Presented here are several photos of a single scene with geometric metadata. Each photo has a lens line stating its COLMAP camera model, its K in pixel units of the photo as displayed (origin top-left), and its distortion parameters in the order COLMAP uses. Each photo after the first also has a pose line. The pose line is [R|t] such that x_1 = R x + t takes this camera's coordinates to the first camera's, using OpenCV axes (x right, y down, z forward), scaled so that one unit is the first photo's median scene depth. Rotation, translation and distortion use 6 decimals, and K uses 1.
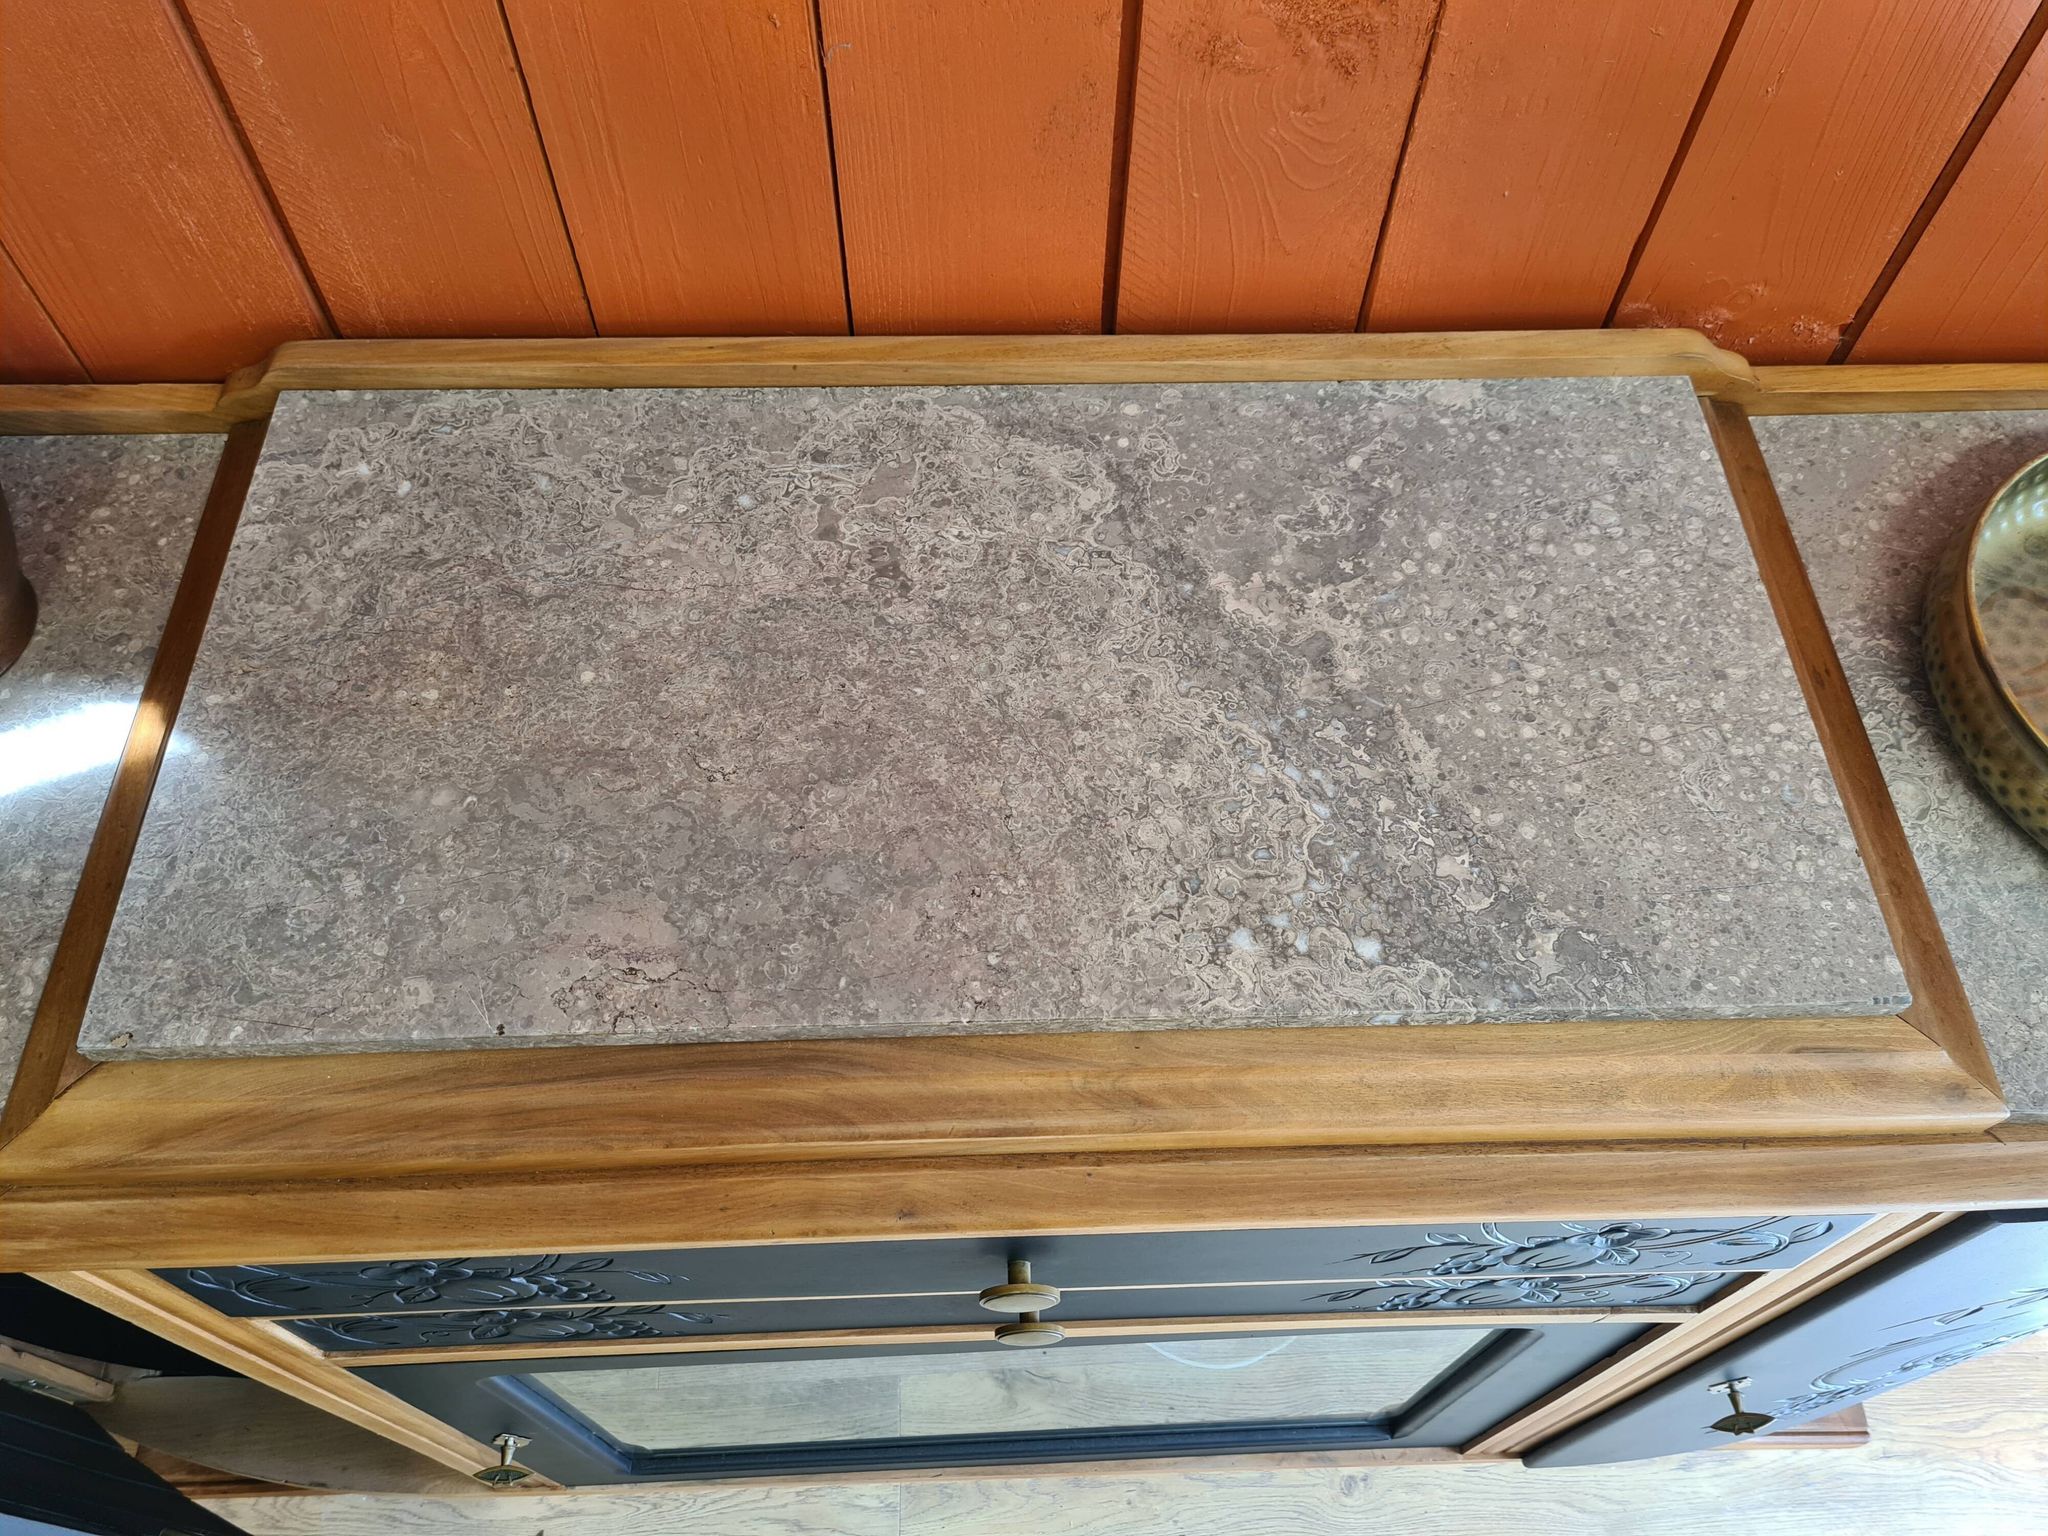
lens RADIAL K [[1562.1, 0, 1041.4], [0, 1562.1, 746.7], [0, 0, 1]] dist [0.069357, -0.068677]
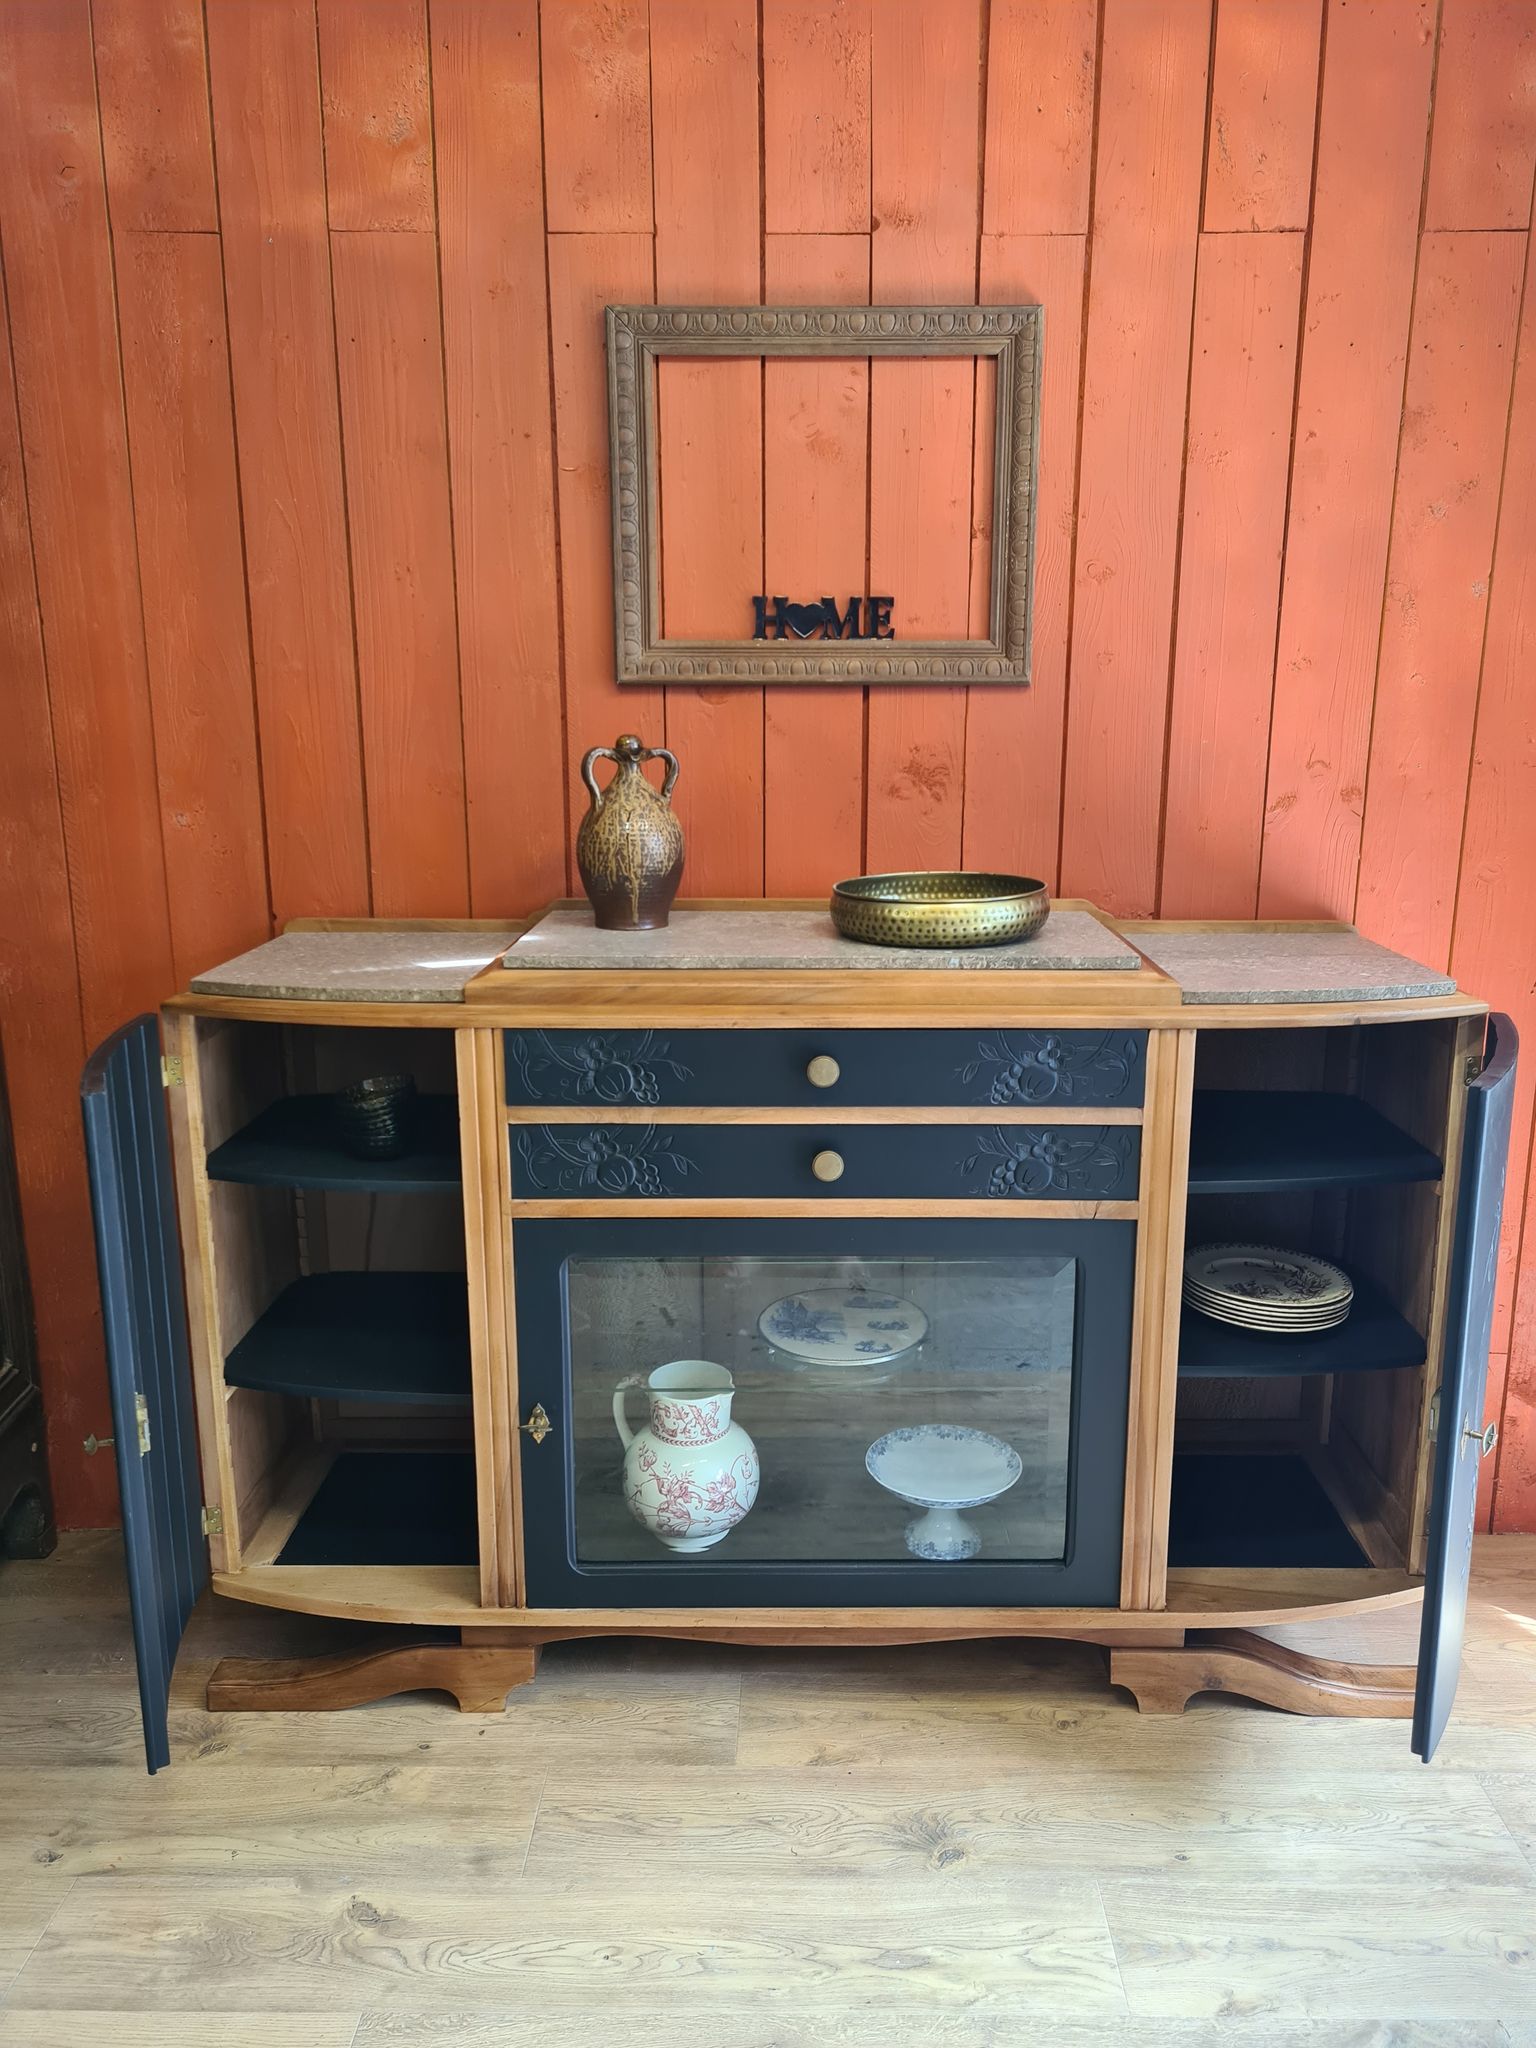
lens RADIAL K [[1562.1, 0, 803.7], [0, 1562.1, 1025.2], [0, 0, 1]] dist [0.069357, -0.068677]
pose [[0.999161, -0.007317, -0.040296, 0.055087], [-0.023539, 0.702550, -0.711245, 2.008788], [0.033514, 0.711596, 0.701789, -0.797034]]
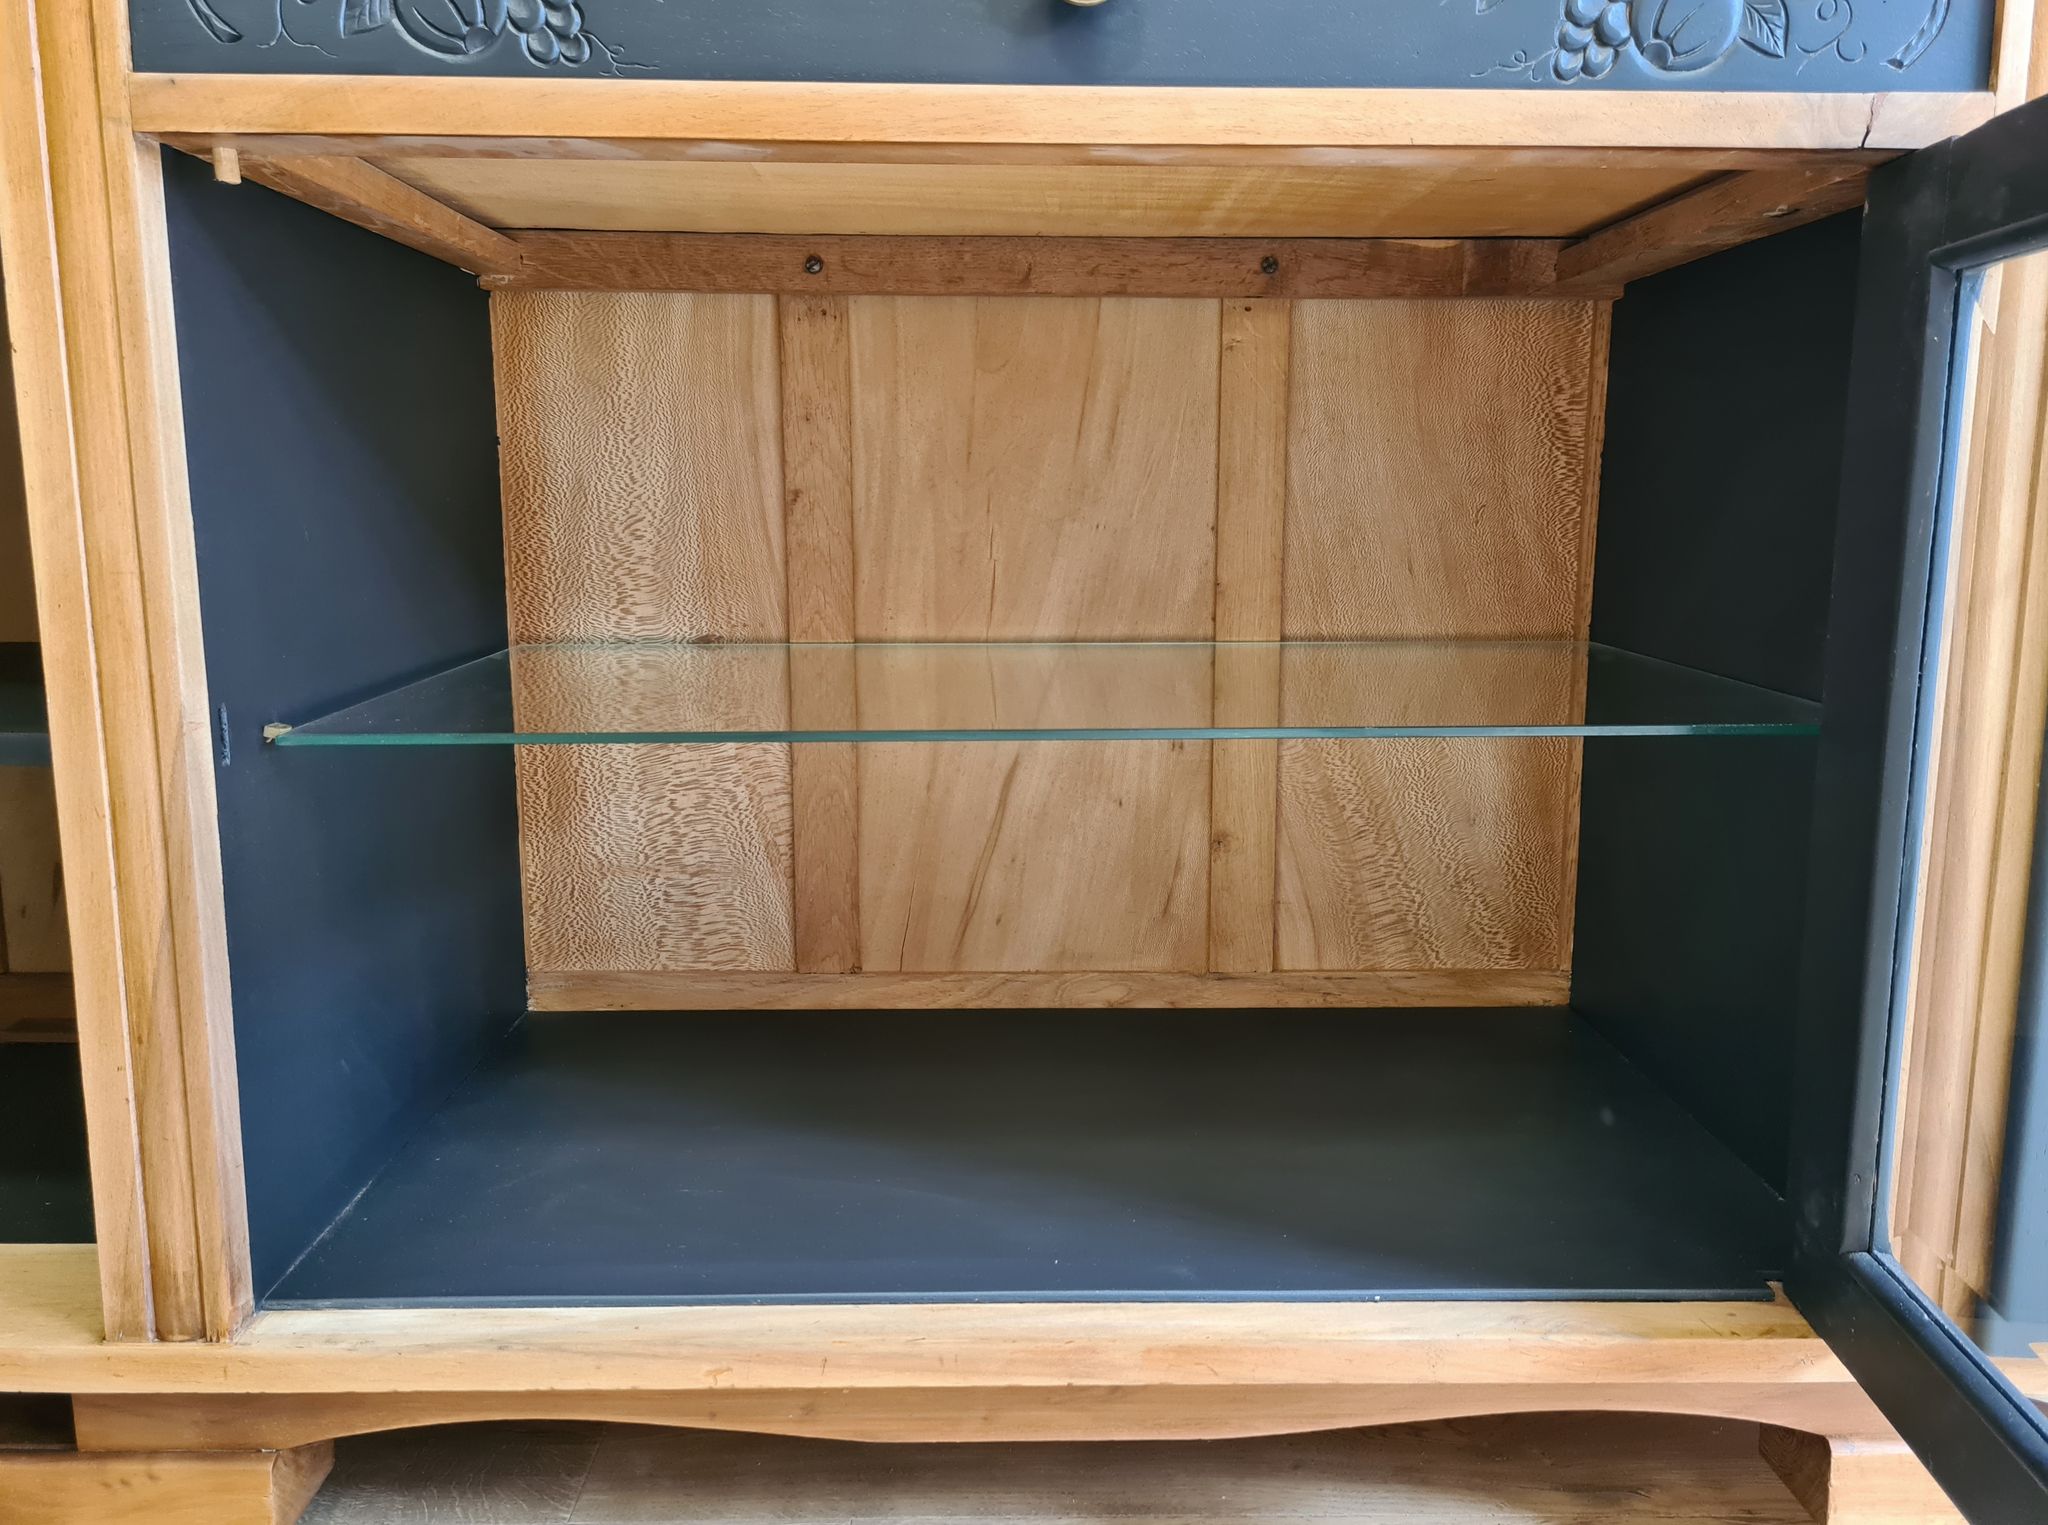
lens RADIAL K [[1562.1, 0, 1034.3], [0, 1562.1, 755.0], [0, 0, 1]] dist [0.069357, -0.068677]
pose [[0.999820, -0.010522, -0.015815, -0.025121], [-0.005055, 0.655157, -0.755476, 1.307086], [0.018310, 0.755420, 0.654985, 0.870153]]
